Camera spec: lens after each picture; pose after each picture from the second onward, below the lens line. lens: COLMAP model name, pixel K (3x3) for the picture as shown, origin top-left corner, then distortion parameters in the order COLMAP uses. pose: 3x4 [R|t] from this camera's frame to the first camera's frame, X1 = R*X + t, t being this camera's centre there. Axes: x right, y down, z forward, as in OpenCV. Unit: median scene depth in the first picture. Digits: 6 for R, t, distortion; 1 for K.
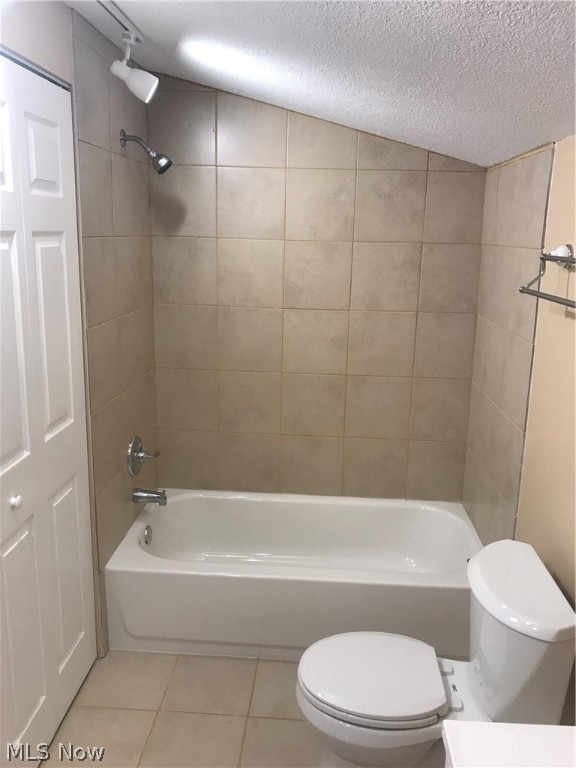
lens RADIAL K [[683.1, 0, 288.0], [0, 683.1, 384.0], [0, 0, 1]] dist [0.011266, 0.003803]
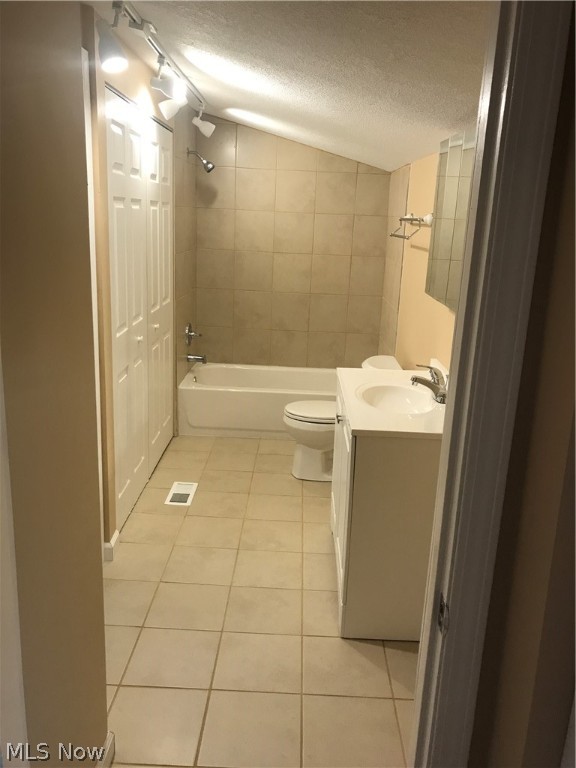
lens RADIAL K [[632.0, 0, 288.0], [0, 632.0, 384.0], [0, 0, 1]] dist [0.013891, -0.000536]
pose [[0.999256, 0.009932, 0.037271, -0.028093], [-0.011484, 0.999066, 0.041654, 0.160490], [-0.036823, -0.042051, 0.998437, -0.627715]]
